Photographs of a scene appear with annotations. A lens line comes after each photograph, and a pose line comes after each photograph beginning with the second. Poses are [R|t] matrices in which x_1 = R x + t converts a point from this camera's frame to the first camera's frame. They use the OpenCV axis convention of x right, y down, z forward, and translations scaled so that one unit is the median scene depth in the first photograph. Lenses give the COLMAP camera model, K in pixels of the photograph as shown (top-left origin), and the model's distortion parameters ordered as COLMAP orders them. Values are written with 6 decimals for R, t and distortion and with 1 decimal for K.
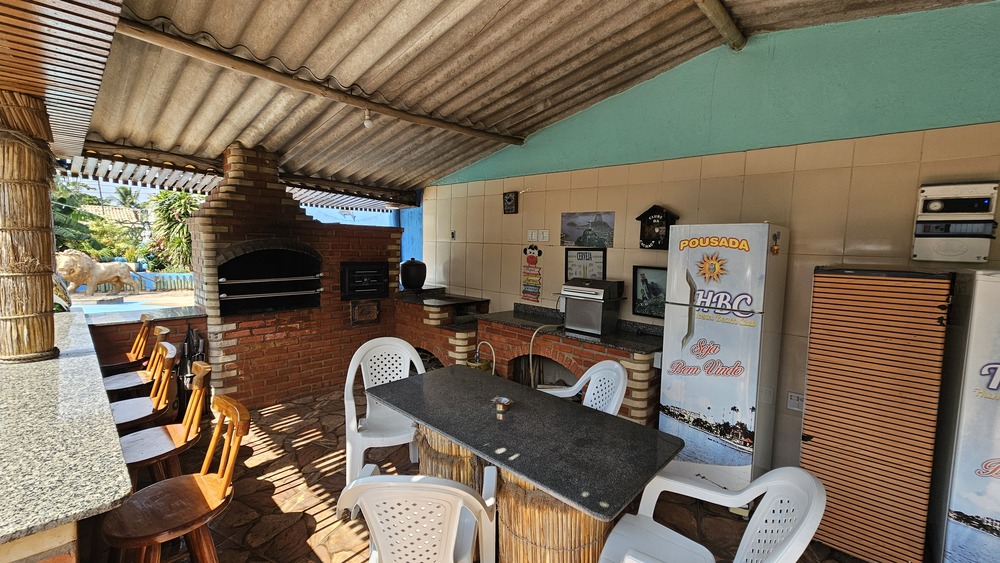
lens RADIAL K [[411.3, 0, 498.3], [0, 411.3, 283.6], [0, 0, 1]] dist [0.002856, -0.001189]
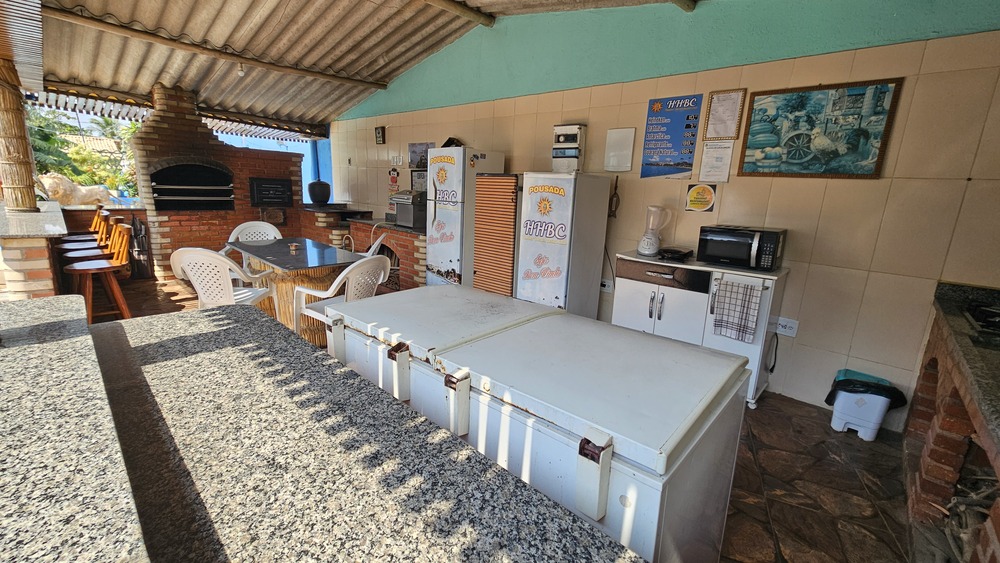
lens RADIAL K [[411.3, 0, 500.9], [0, 411.3, 282.8], [0, 0, 1]] dist [0.002856, -0.001189]
pose [[0.999735, 0.021219, 0.008976, 0.524957], [-0.022215, 0.991088, 0.131344, 0.114268], [-0.006109, -0.131509, 0.991296, -0.469577]]
